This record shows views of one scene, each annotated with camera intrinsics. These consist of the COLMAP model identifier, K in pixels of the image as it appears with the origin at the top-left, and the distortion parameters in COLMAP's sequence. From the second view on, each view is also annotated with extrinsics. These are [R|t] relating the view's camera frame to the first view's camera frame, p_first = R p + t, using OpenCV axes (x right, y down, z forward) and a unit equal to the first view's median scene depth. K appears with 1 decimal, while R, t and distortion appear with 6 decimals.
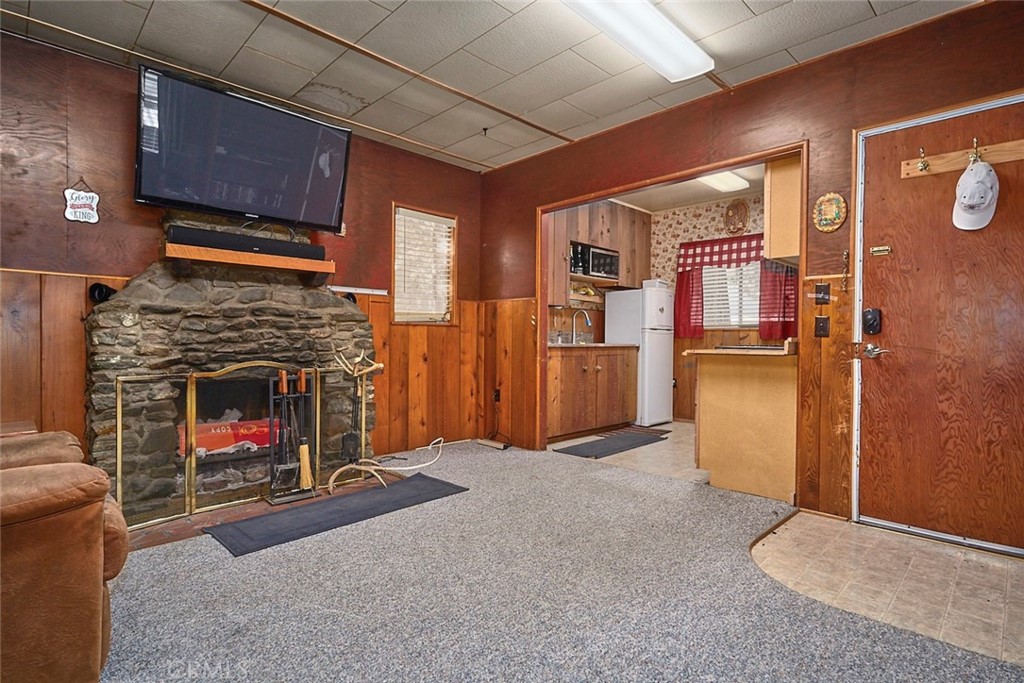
lens RADIAL K [[508.4, 0, 525.0], [0, 508.4, 343.8], [0, 0, 1]] dist [0.000442, 0.000216]
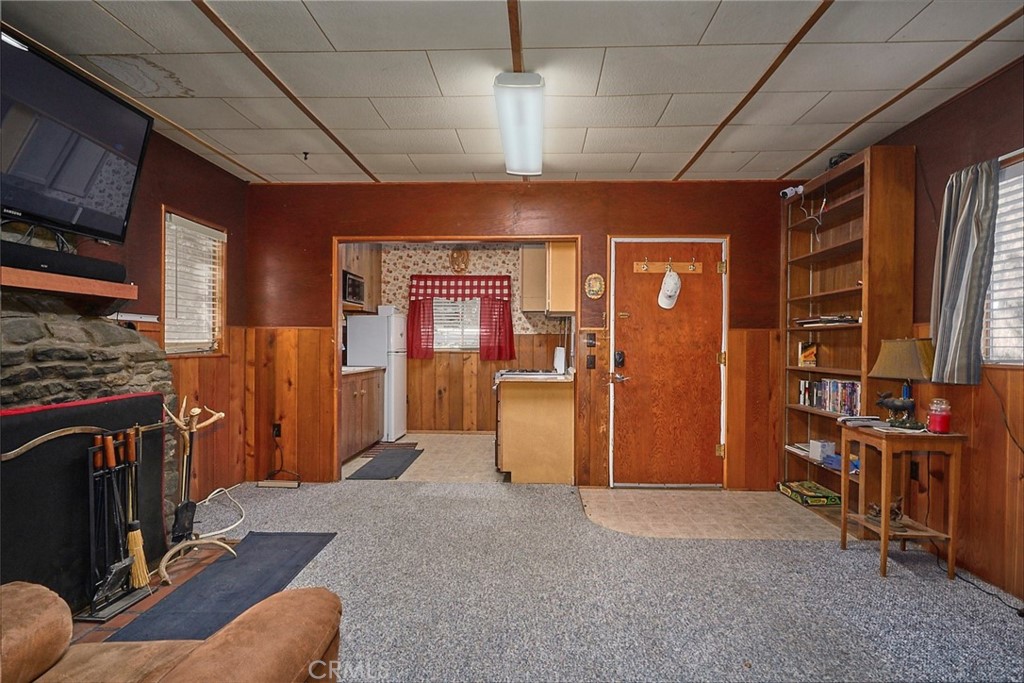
lens RADIAL K [[493.2, 0, 521.4], [0, 493.2, 348.5], [0, 0, 1]] dist [0.001795, 0.000549]
pose [[0.738519, -0.006071, 0.674205, -0.428607], [0.005355, 0.999981, 0.003139, -0.061978], [-0.674211, 0.001292, 0.738538, 0.052101]]
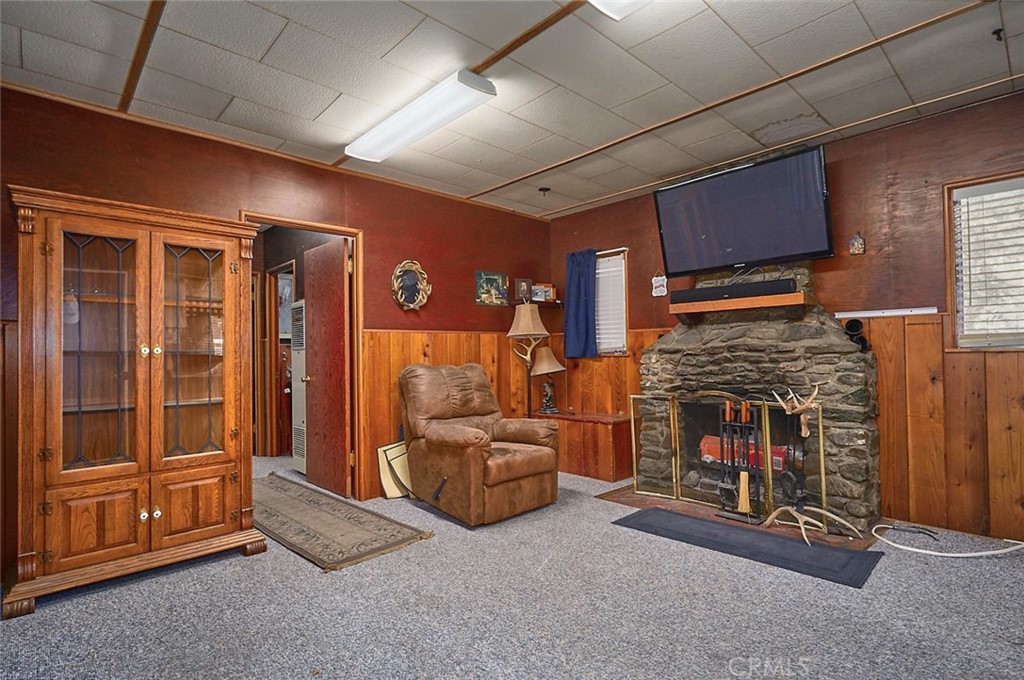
lens RADIAL K [[504.4, 0, 525.1], [0, 504.4, 344.6], [0, 0, 1]] dist [-0.002238, -0.000517]
pose [[-0.028038, -0.021346, -0.999379, 0.557141], [0.005434, 0.999754, -0.021506, -0.042985], [0.999592, -0.006034, -0.027915, 0.481098]]
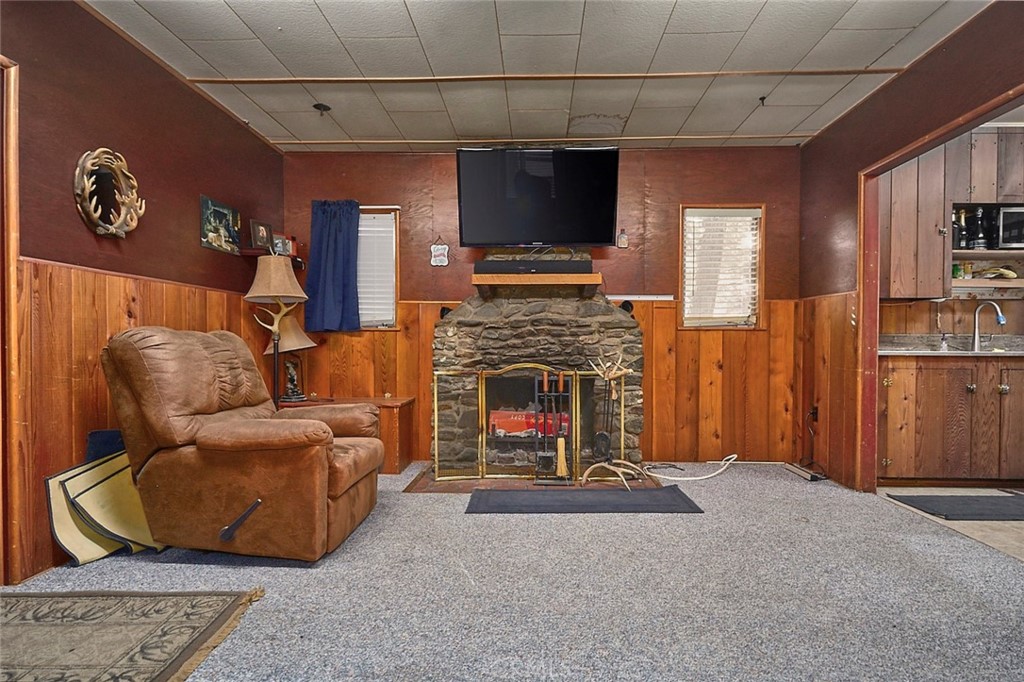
lens RADIAL K [[507.3, 0, 524.4], [0, 507.3, 347.5], [0, 0, 1]] dist [-0.000919, -0.001300]
pose [[0.681239, 0.002465, -0.732057, 0.290638], [-0.005319, 0.999985, -0.001582, -0.001398], [0.732041, 0.004971, 0.681242, 0.138829]]
